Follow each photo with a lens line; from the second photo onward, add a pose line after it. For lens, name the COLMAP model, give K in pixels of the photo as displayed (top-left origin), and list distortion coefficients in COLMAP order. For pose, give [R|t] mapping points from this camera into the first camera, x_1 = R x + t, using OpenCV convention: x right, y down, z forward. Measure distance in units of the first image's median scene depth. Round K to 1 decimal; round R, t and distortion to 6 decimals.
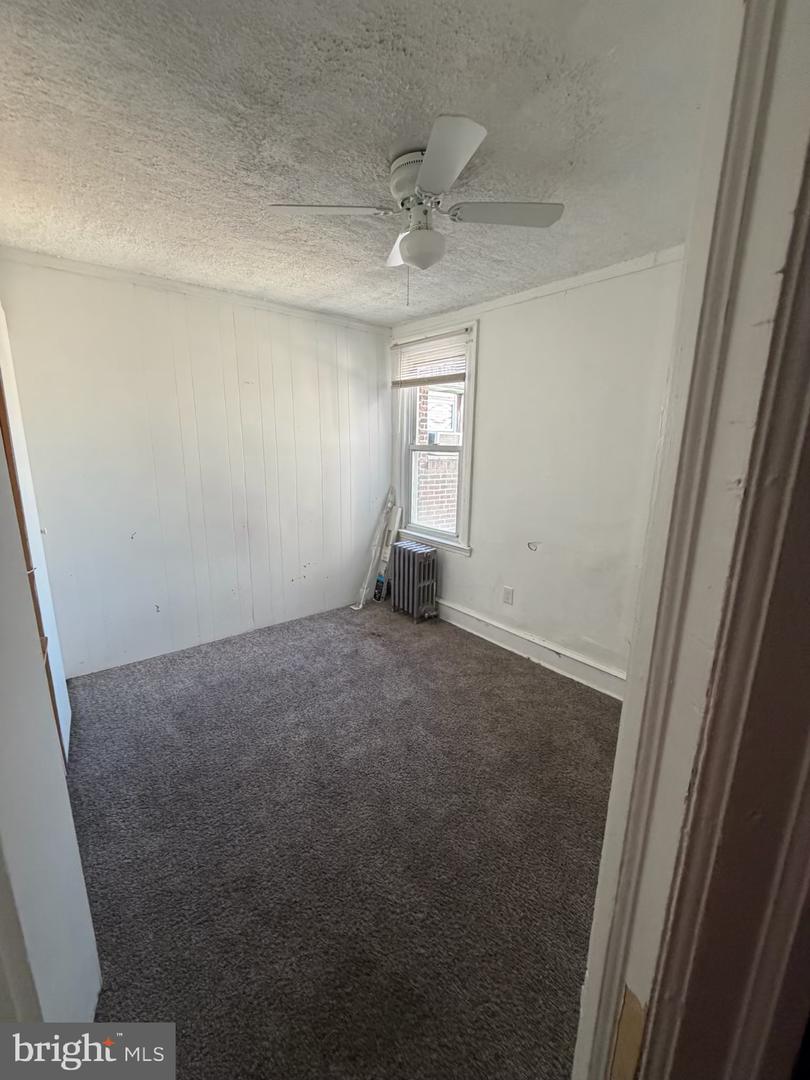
lens RADIAL K [[429.4, 0, 405.0], [0, 429.4, 540.0], [0, 0, 1]] dist [-0.000028, 0.000039]
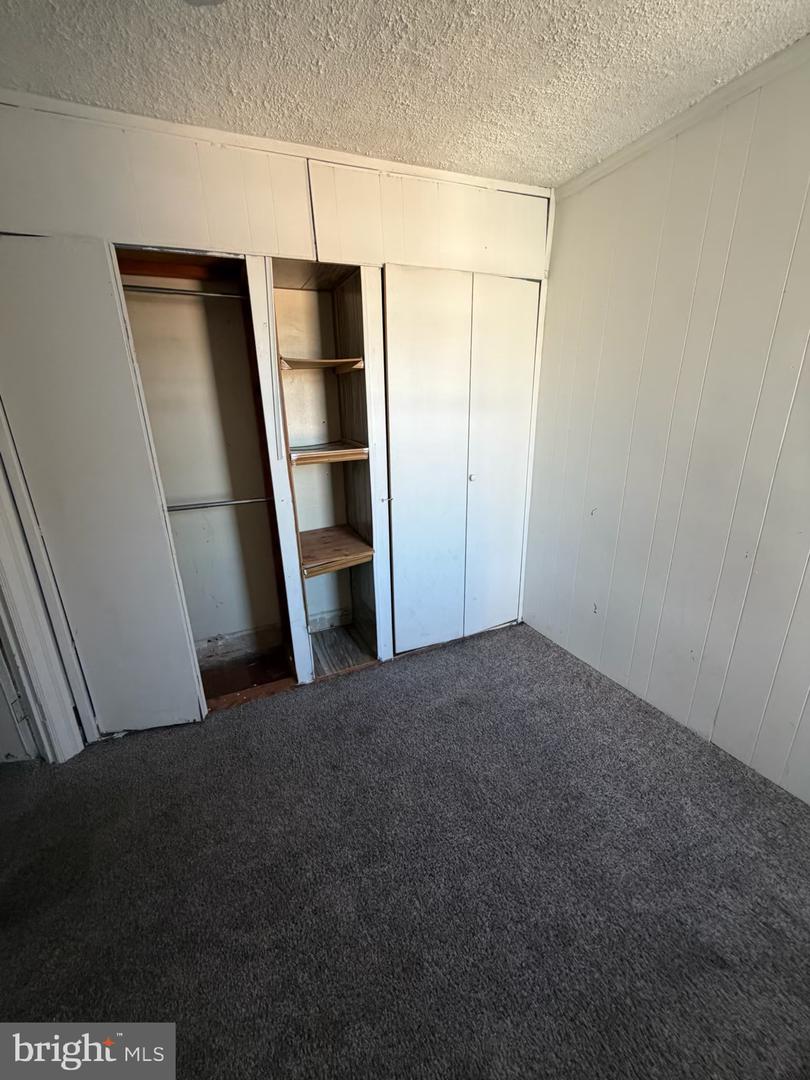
lens RADIAL K [[429.4, 0, 405.0], [0, 429.4, 540.0], [0, 0, 1]] dist [-0.000028, 0.000039]
pose [[-0.241243, 0.294346, -0.924750, 0.193366], [-0.193237, 0.919243, 0.343003, -0.154951], [0.951032, 0.261443, -0.164882, 0.734635]]
